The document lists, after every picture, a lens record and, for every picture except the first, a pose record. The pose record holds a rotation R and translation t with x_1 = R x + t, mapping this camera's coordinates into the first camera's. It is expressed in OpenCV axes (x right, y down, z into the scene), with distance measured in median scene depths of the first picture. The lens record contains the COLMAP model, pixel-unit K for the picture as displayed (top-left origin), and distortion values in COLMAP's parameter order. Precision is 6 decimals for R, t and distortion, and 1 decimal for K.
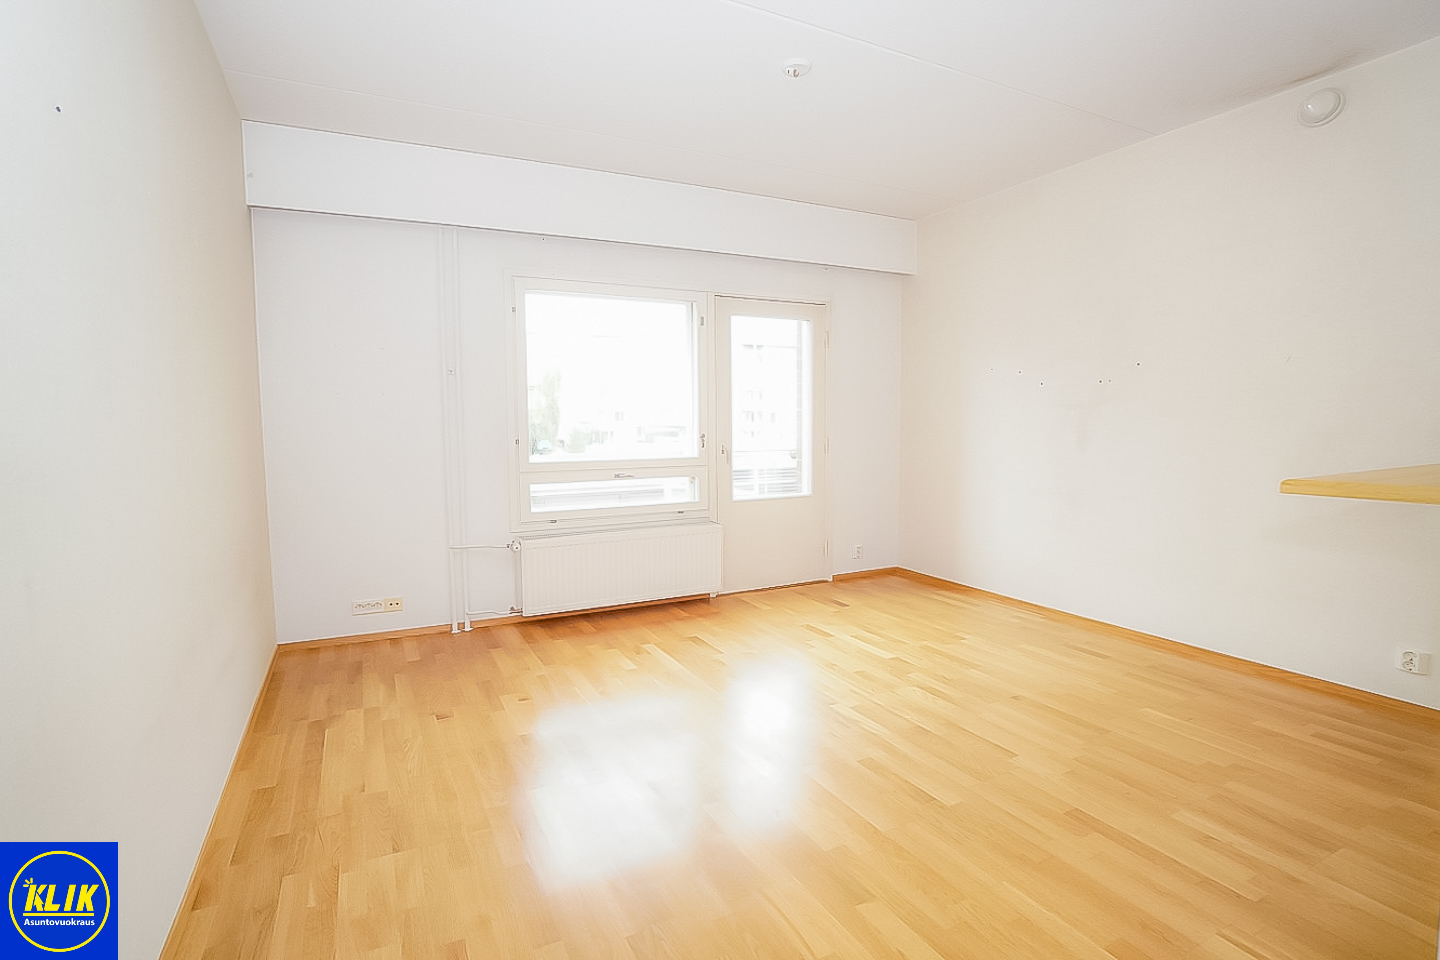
lens RADIAL K [[690.5, 0, 705.7], [0, 690.5, 484.8], [0, 0, 1]] dist [-0.064553, 0.021703]
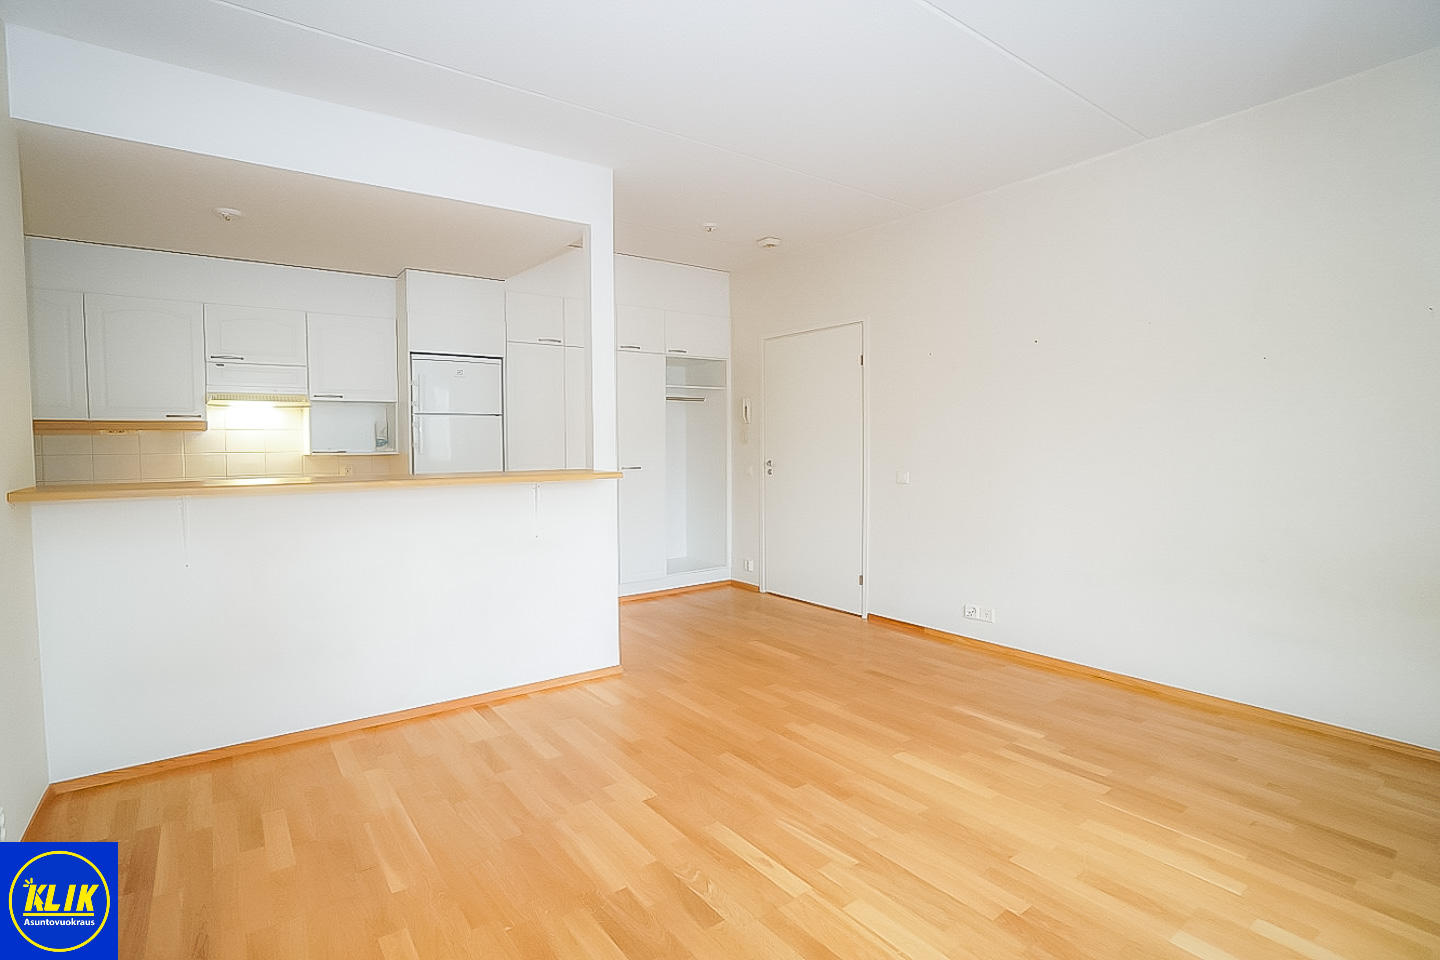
lens RADIAL K [[690.5, 0, 699.1], [0, 690.5, 483.0], [0, 0, 1]] dist [-0.064553, 0.021703]
pose [[-0.987203, 0.025089, -0.157484, 0.317659], [0.000887, 0.988395, 0.151901, -0.117688], [0.159468, 0.149818, -0.975769, 1.142822]]
